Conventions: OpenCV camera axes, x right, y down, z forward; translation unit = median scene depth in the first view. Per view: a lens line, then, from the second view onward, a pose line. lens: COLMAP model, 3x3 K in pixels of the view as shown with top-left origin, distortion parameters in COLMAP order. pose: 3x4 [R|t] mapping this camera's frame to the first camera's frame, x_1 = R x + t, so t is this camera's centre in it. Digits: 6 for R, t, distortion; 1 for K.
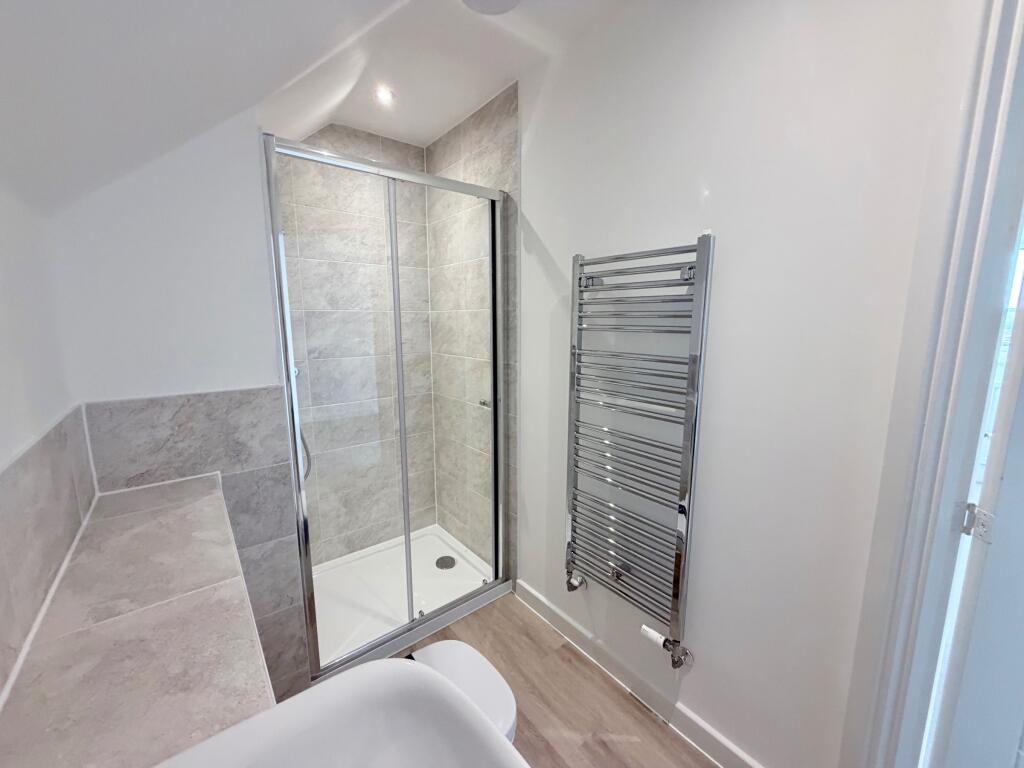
lens RADIAL K [[406.3, 0, 509.7], [0, 406.3, 383.7], [0, 0, 1]] dist [-0.001430, -0.000303]
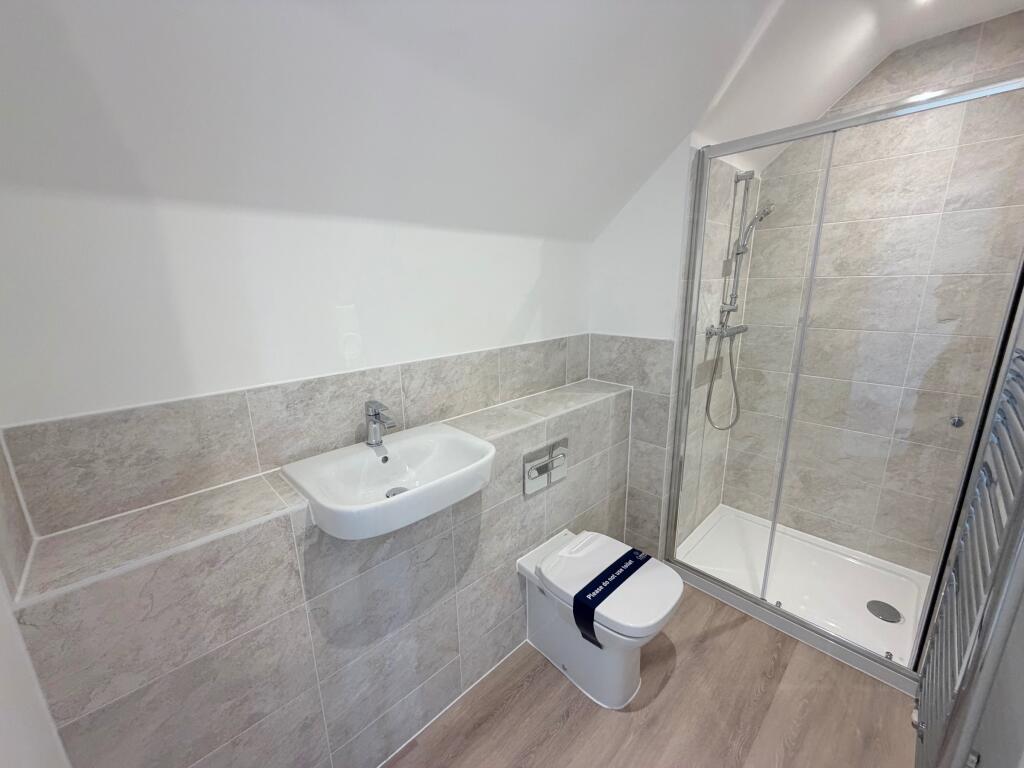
lens RADIAL K [[406.3, 0, 509.3], [0, 406.3, 384.2], [0, 0, 1]] dist [-0.001430, -0.000303]
pose [[0.087182, 0.239129, -0.967066, 0.462789], [-0.136422, 0.964482, 0.226192, -0.053136], [0.986807, 0.112209, 0.116708, 0.185686]]
